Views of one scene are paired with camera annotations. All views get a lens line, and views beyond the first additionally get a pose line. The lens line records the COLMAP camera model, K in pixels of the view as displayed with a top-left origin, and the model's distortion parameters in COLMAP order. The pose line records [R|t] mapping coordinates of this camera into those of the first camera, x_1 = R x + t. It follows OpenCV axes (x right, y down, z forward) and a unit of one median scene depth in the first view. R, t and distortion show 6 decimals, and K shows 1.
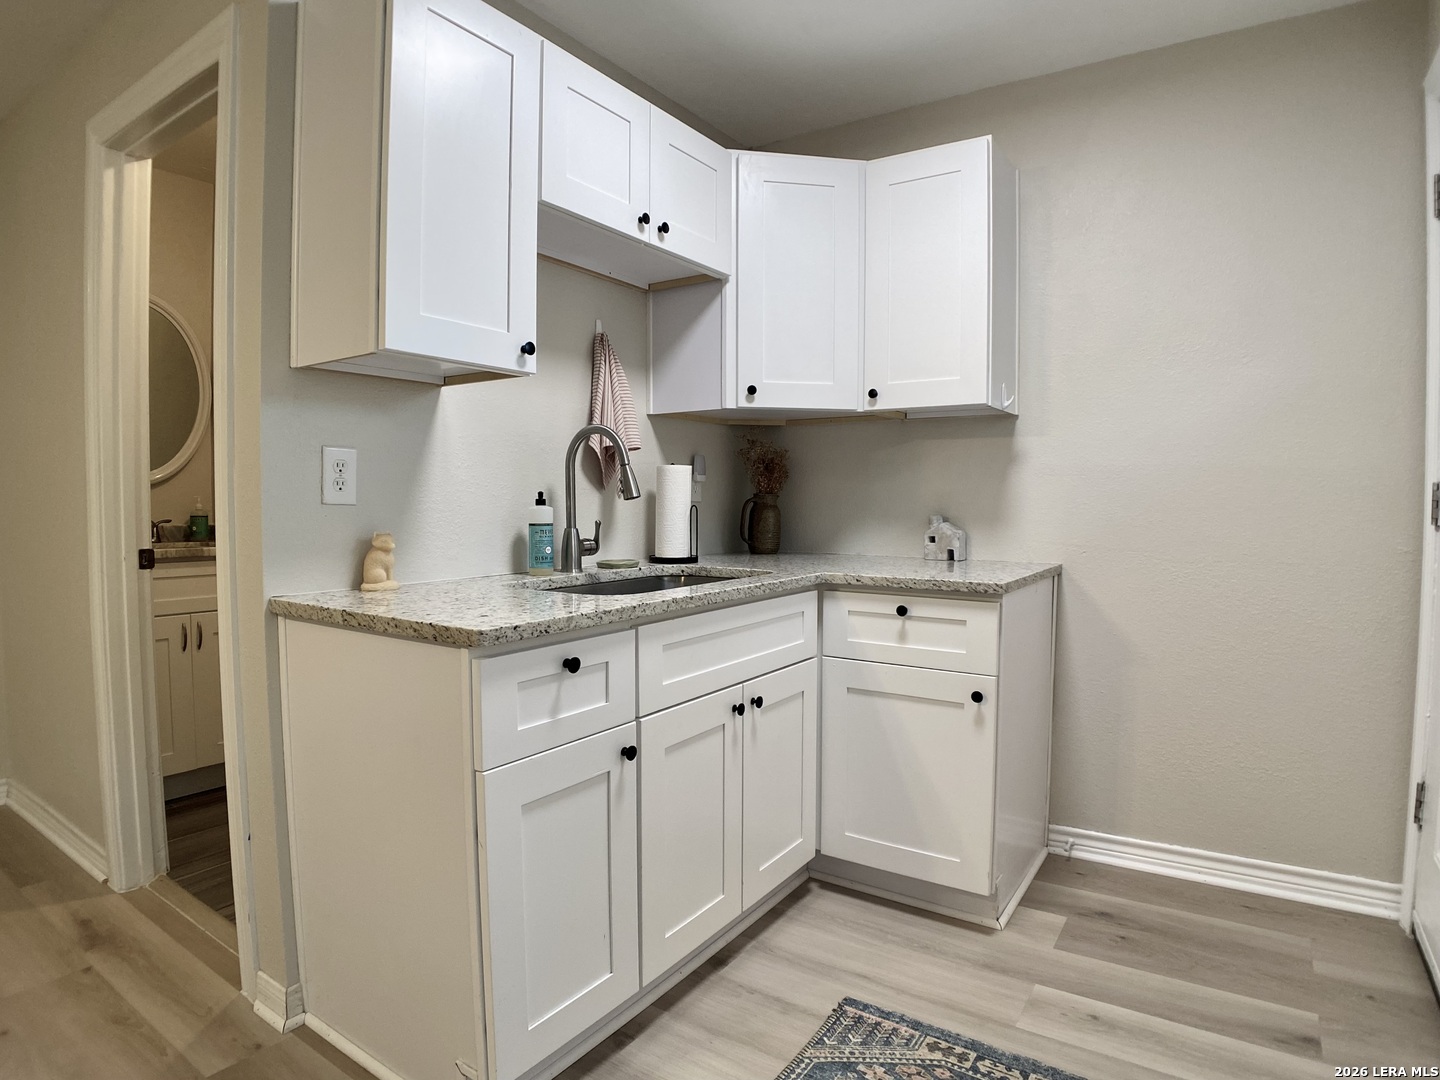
lens RADIAL K [[807.4, 0, 716.2], [0, 807.4, 528.2], [0, 0, 1]] dist [-0.065805, 0.000519]
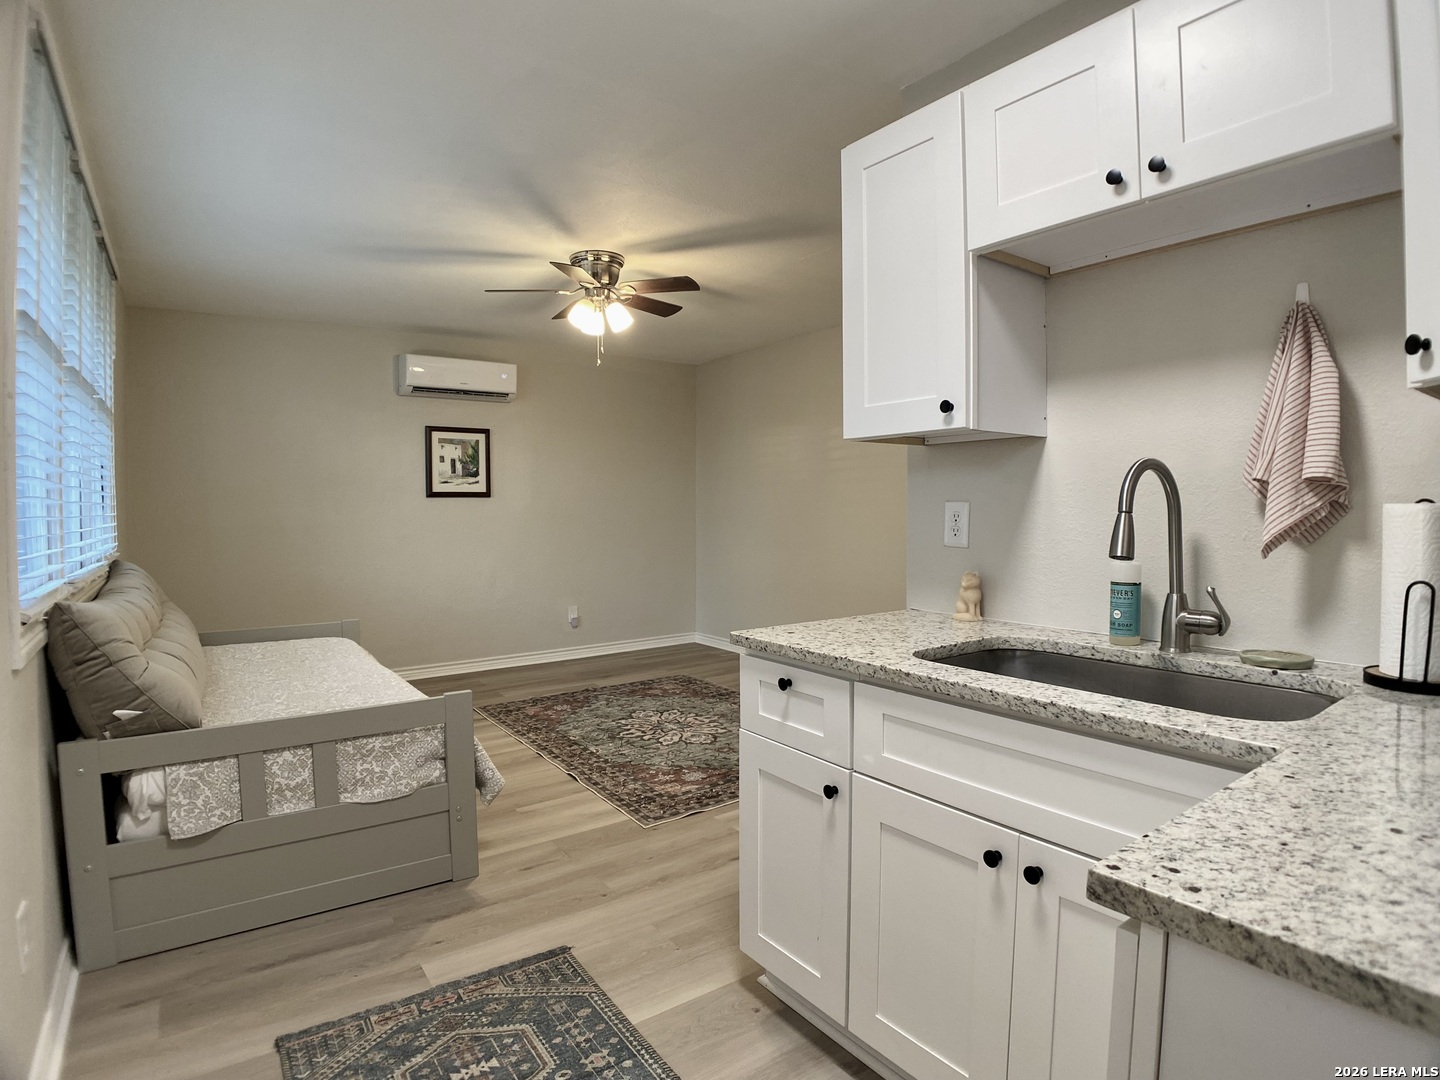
lens RADIAL K [[769.1, 0, 712.5], [0, 769.1, 533.5], [0, 0, 1]] dist [-0.089216, 0.016097]
pose [[-0.343673, 0.033353, -0.938497, 0.617700], [-0.032391, 0.998353, 0.047342, -0.074684], [0.938531, 0.046669, -0.342027, 0.820622]]
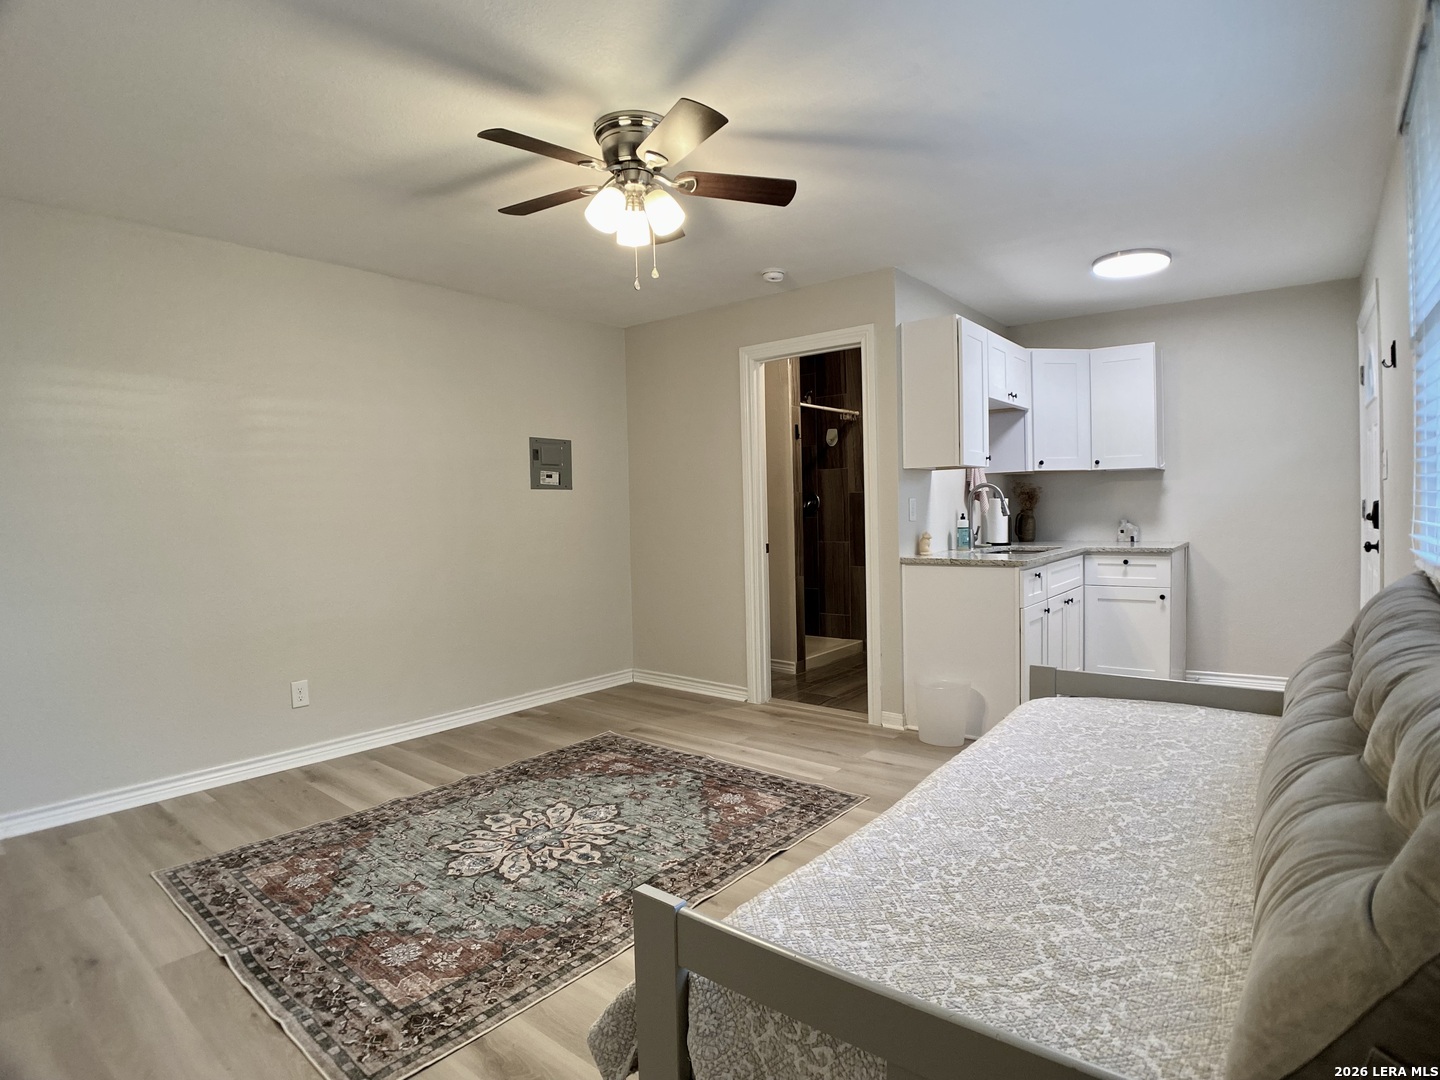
lens RADIAL K [[769.1, 0, 712.5], [0, 769.1, 533.5], [0, 0, 1]] dist [-0.089216, 0.016097]
pose [[0.996313, -0.023172, -0.082607, -0.739044], [0.022982, 0.999731, -0.003247, 0.001644], [0.082660, 0.001337, 0.996577, -1.185285]]
